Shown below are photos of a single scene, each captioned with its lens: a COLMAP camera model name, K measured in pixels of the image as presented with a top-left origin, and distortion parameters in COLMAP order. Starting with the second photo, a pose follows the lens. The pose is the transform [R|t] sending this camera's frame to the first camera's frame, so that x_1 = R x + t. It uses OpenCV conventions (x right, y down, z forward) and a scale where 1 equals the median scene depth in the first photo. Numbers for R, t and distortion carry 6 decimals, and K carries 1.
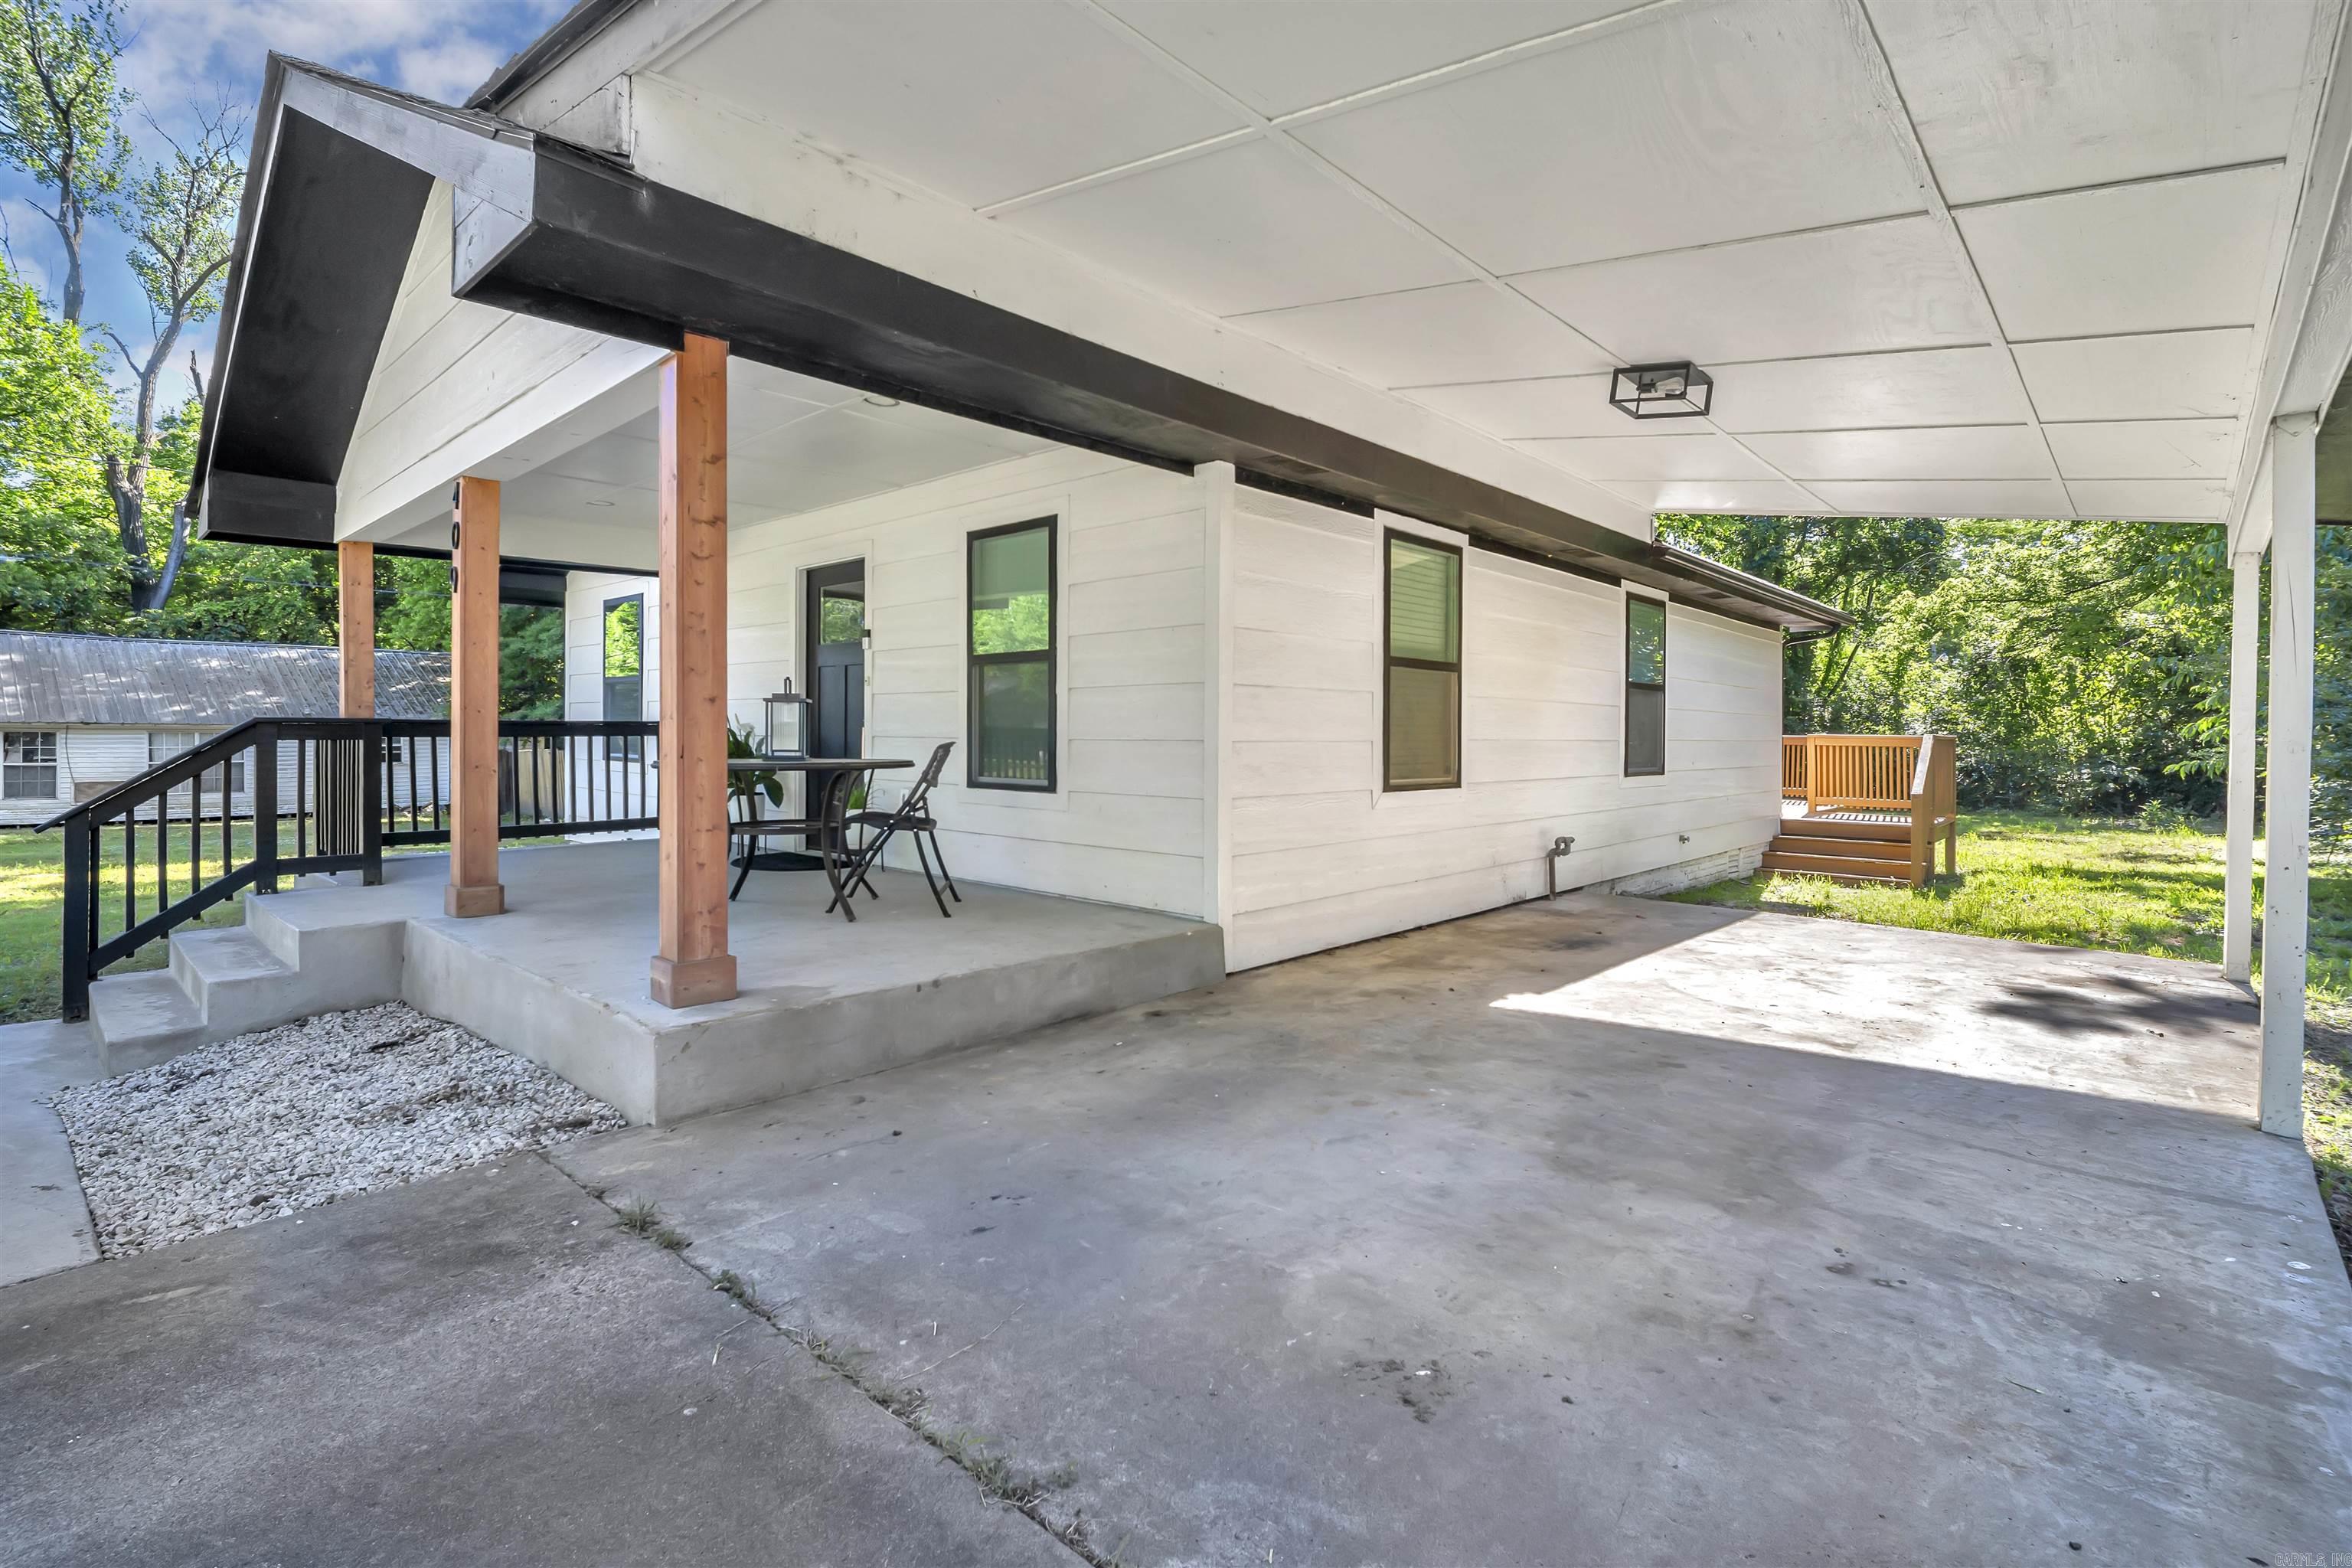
lens RADIAL K [[1090.5, 0, 1186.6], [0, 1090.5, 763.0], [0, 0, 1]] dist [0.000064, -0.001847]
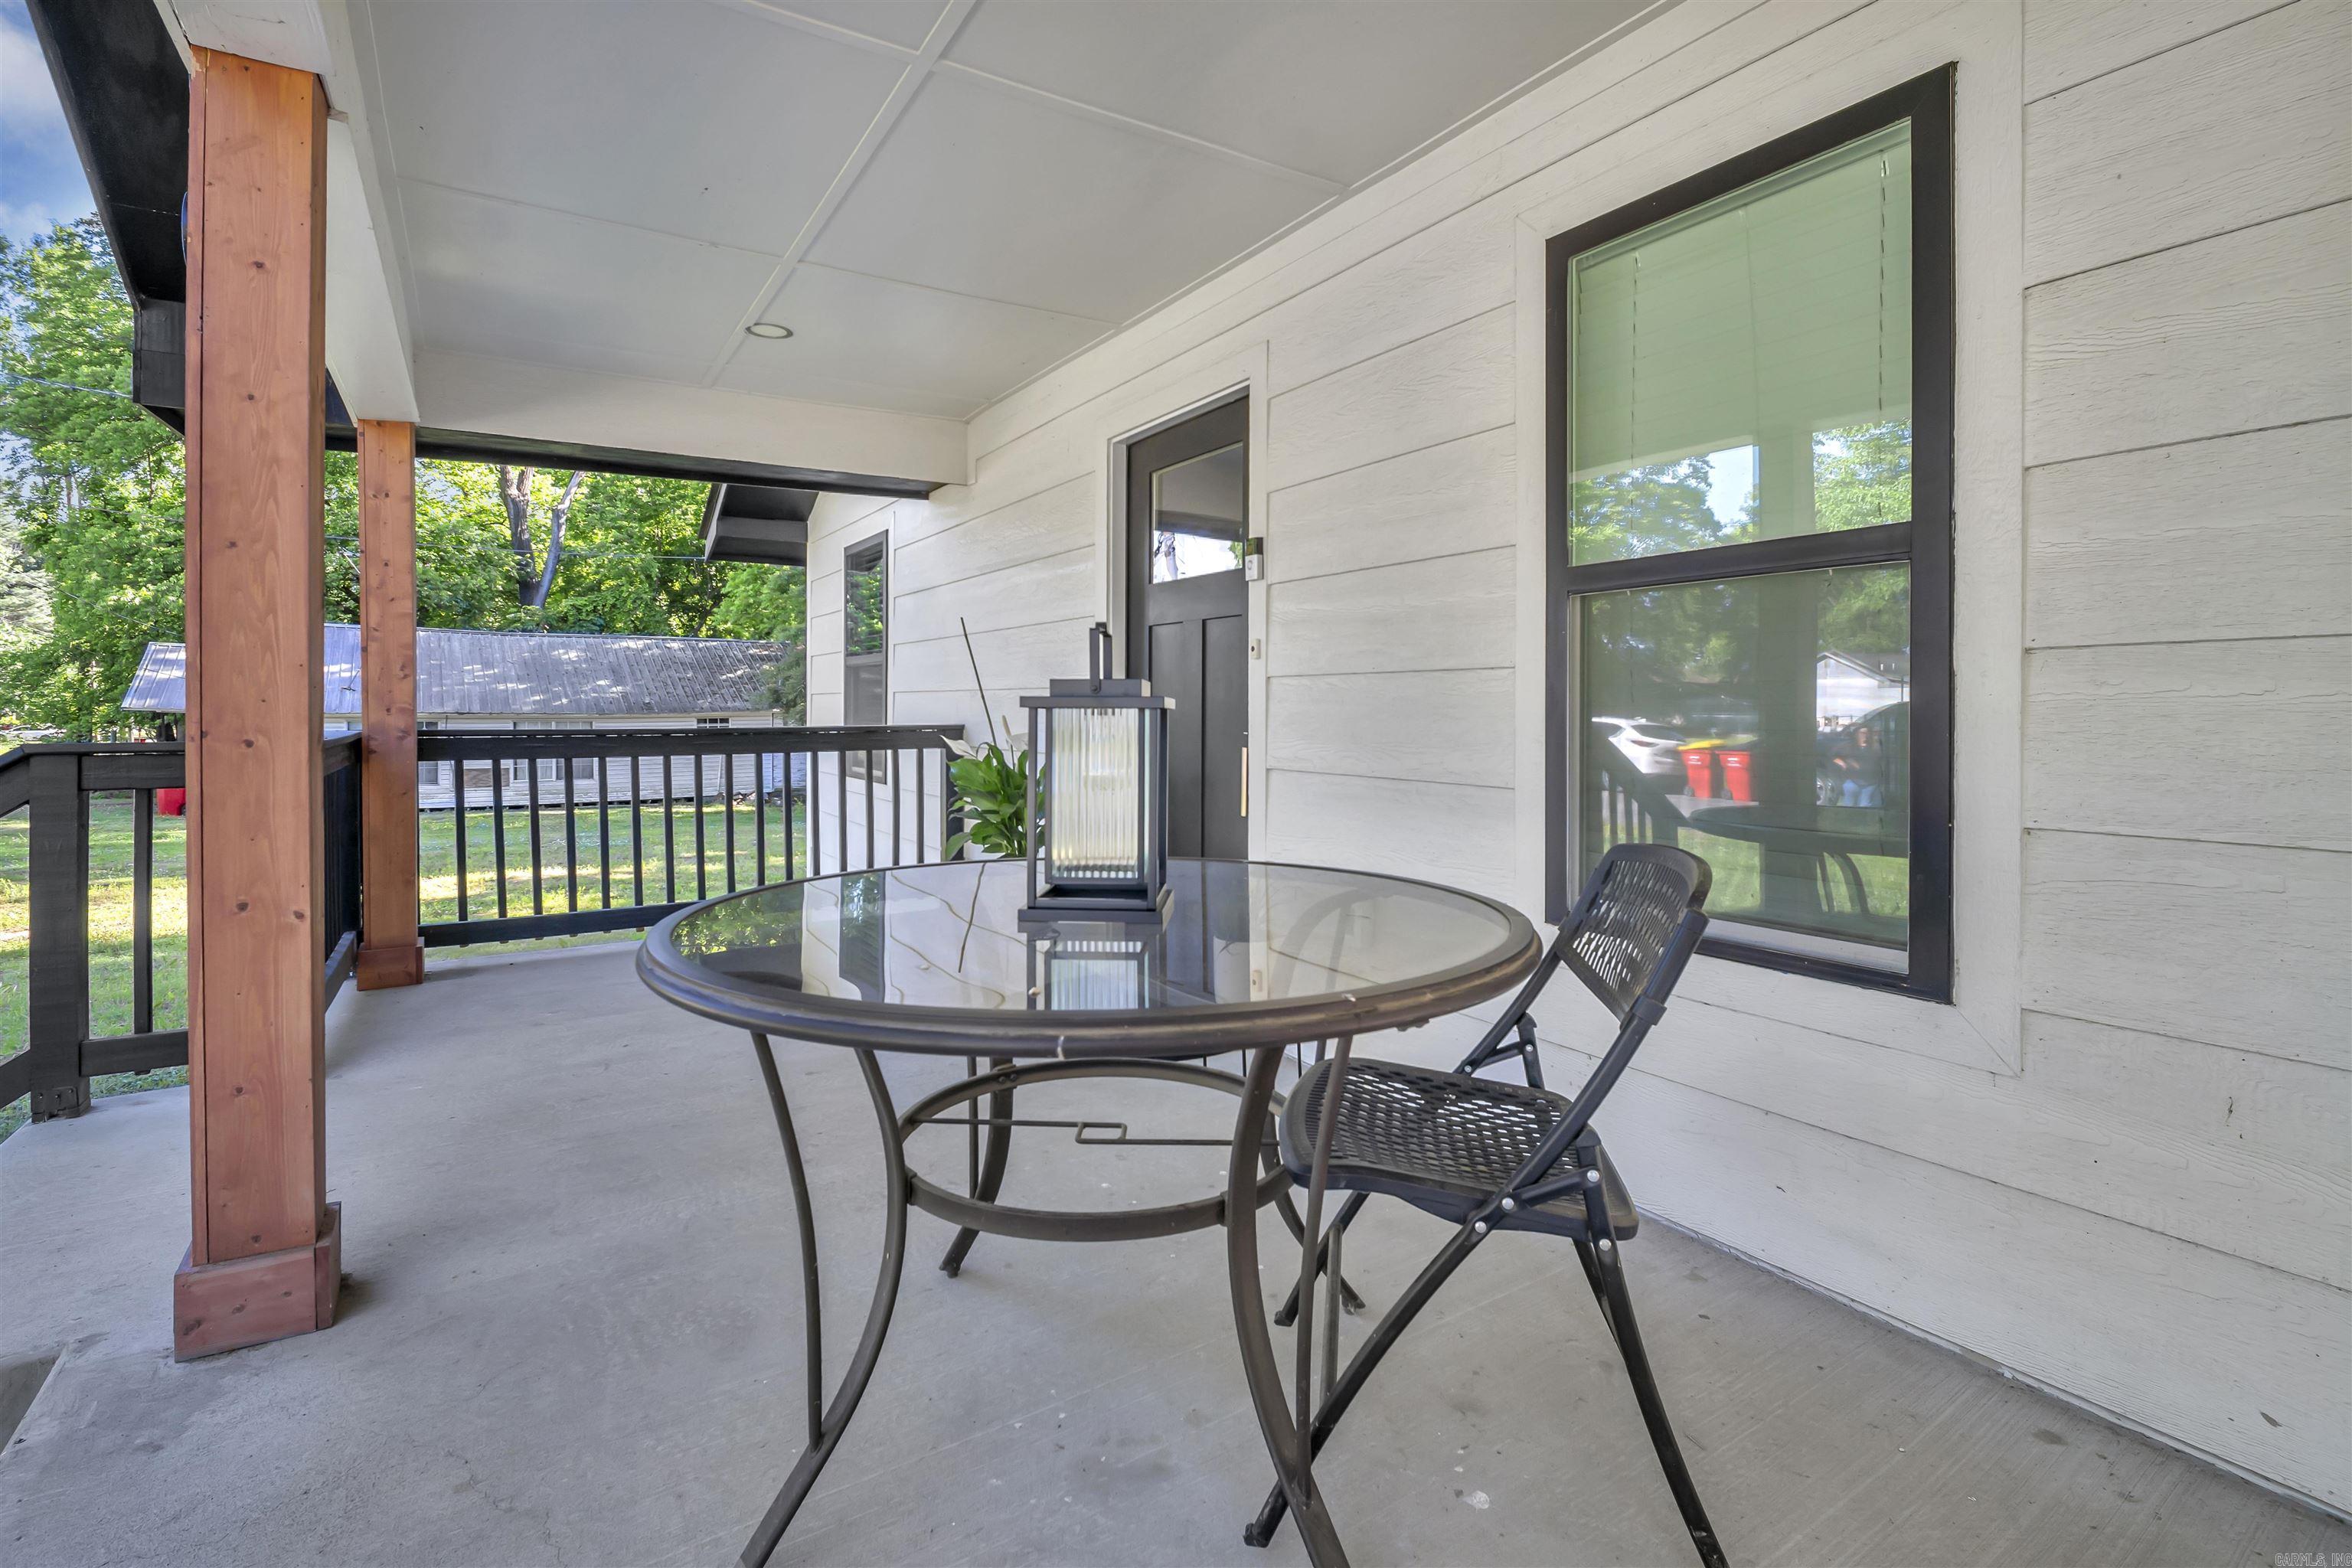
lens RADIAL K [[1090.5, 0, 1186.6], [0, 1090.5, 763.0], [0, 0, 1]] dist [0.000064, -0.001847]
pose [[0.965783, 0.006713, -0.259266, -0.057374], [-0.001657, 0.999804, 0.019714, -0.010173], [0.259347, -0.018610, 0.965605, 0.155258]]
